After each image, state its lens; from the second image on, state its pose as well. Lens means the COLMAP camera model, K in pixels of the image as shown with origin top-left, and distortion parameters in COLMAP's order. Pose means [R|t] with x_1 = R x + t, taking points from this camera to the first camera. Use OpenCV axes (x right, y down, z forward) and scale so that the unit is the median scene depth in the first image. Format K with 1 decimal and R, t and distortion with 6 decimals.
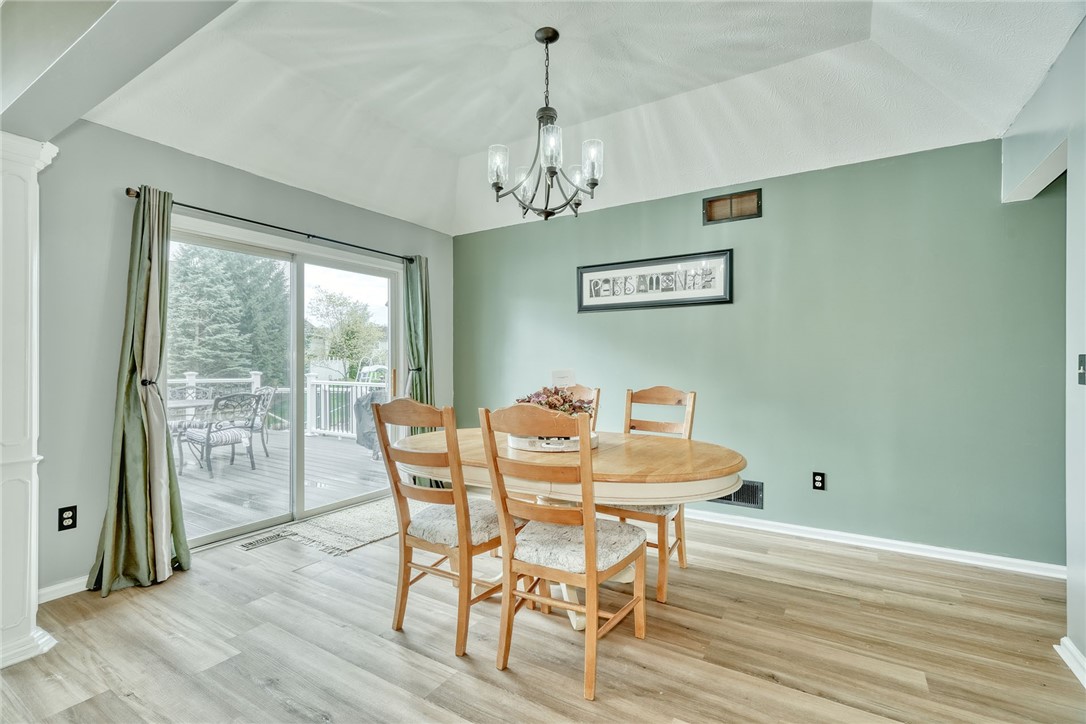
lens RADIAL K [[496.9, 0, 537.0], [0, 496.9, 362.7], [0, 0, 1]] dist [-0.007105, 0.001628]
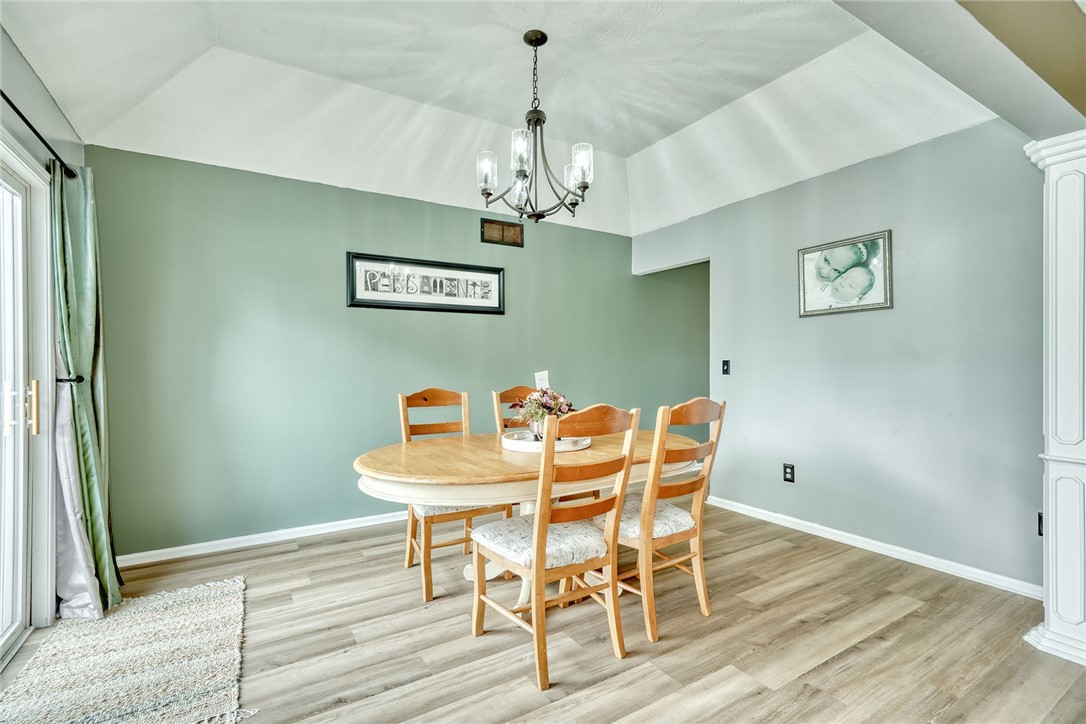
lens RADIAL K [[496.9, 0, 549.4], [0, 496.9, 364.5], [0, 0, 1]] dist [-0.007105, 0.001628]
pose [[0.441418, -0.002136, 0.897299, -0.574820], [0.006181, 0.999981, -0.000660, 0.000870], [-0.897280, 0.005838, 0.441422, 0.354680]]
